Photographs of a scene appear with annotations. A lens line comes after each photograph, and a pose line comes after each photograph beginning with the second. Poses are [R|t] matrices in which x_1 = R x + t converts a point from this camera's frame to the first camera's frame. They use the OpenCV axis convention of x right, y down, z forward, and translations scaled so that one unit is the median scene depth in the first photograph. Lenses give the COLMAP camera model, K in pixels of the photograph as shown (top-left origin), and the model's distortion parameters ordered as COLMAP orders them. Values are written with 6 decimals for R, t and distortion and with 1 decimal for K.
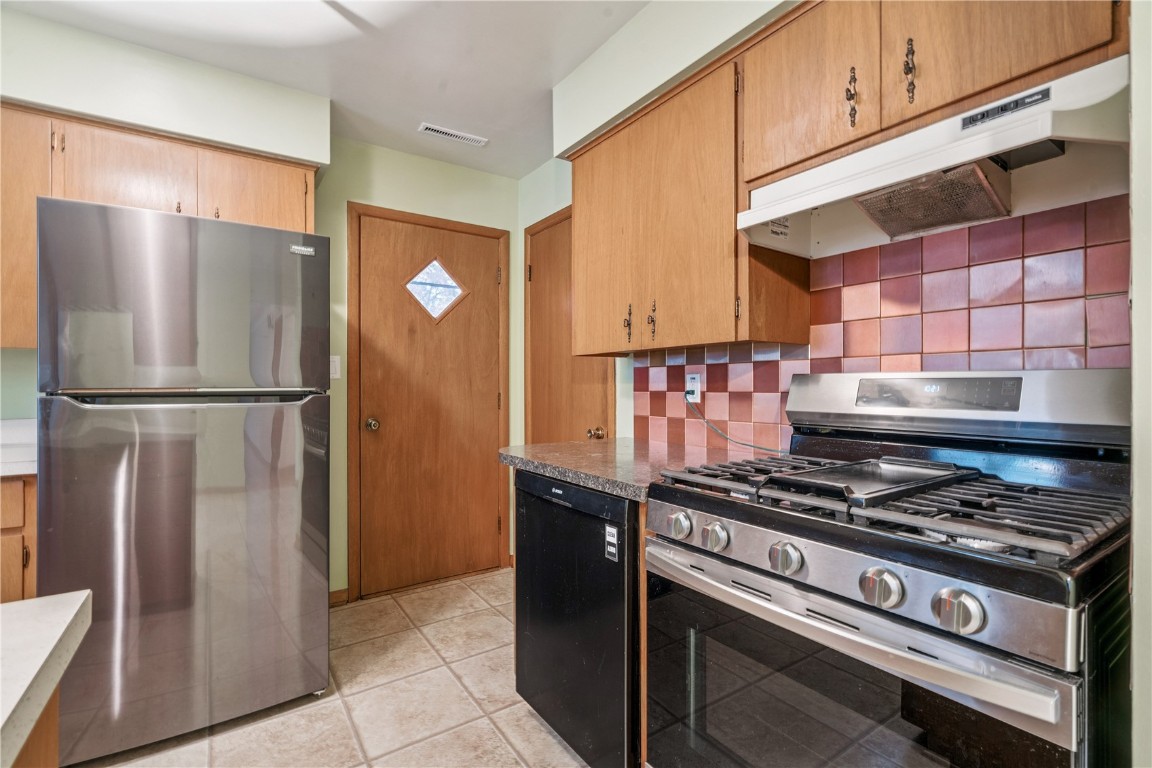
lens RADIAL K [[522.0, 0, 581.4], [0, 522.0, 386.3], [0, 0, 1]] dist [-0.006989, 0.001759]
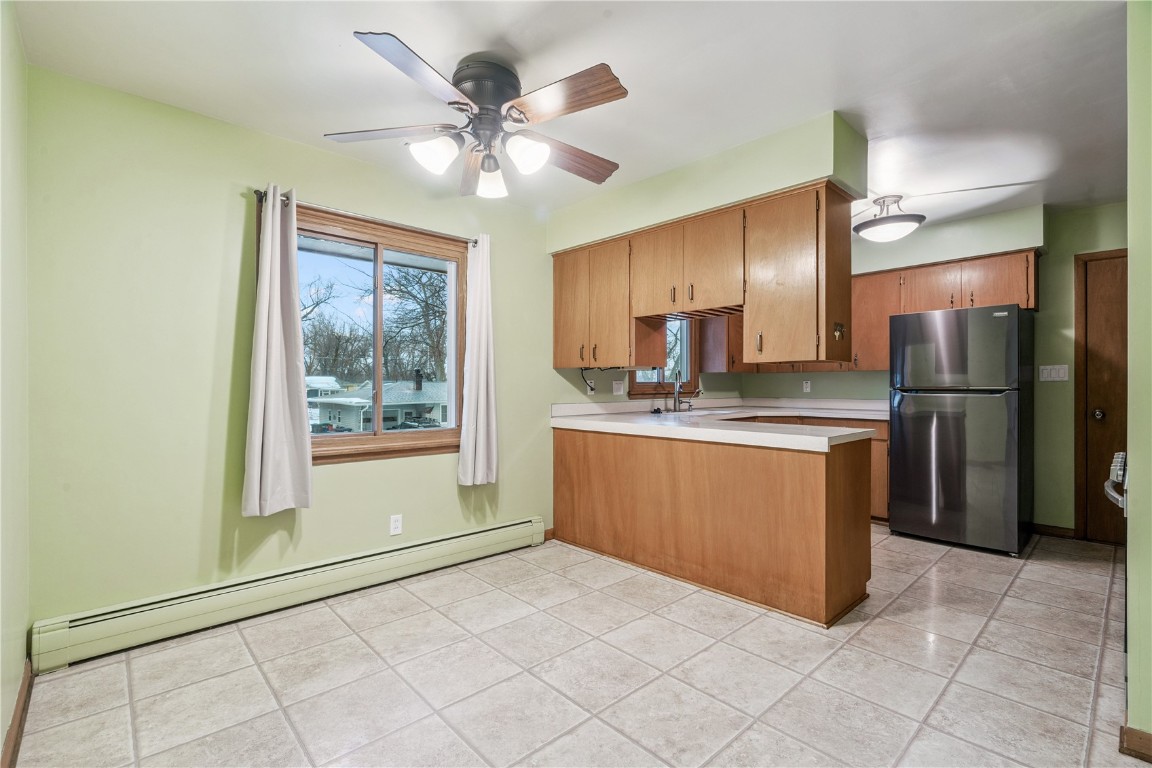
lens RADIAL K [[522.0, 0, 576.2], [0, 522.0, 381.4], [0, 0, 1]] dist [-0.006989, 0.001759]
pose [[0.138660, -0.005432, -0.990325, 1.013027], [0.000032, 0.999985, -0.005481, -0.006847], [0.990340, 0.000728, 0.138658, -0.713599]]
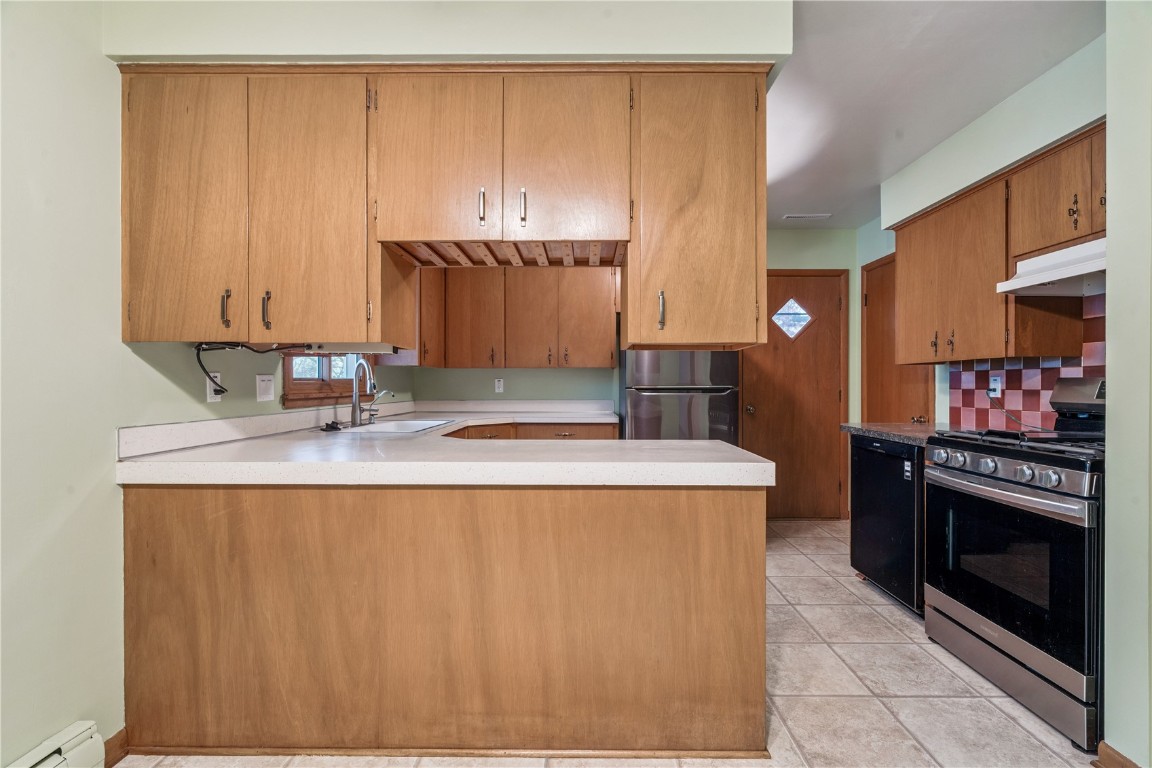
lens RADIAL K [[522.0, 0, 580.3], [0, 522.0, 386.3], [0, 0, 1]] dist [-0.006989, 0.001759]
pose [[0.816023, 0.003811, -0.578007, 0.116164], [-0.002061, 0.999991, 0.003684, -0.001303], [0.578016, -0.001815, 0.816024, -0.774640]]
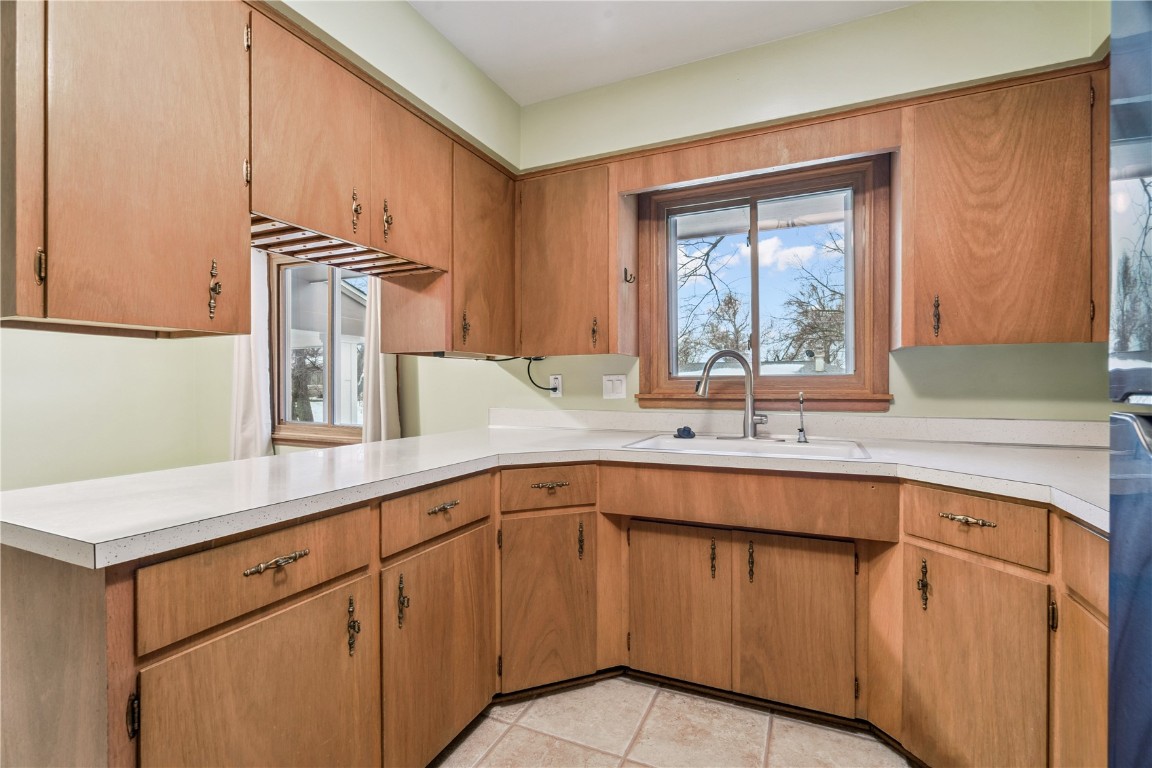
lens RADIAL K [[522.0, 0, 576.6], [0, 522.0, 383.9], [0, 0, 1]] dist [-0.006989, 0.001759]
pose [[-0.856269, 0.007101, -0.516481, -0.382422], [0.006929, 0.999973, 0.002260, -0.003279], [0.516484, -0.001644, -0.856295, 0.796360]]
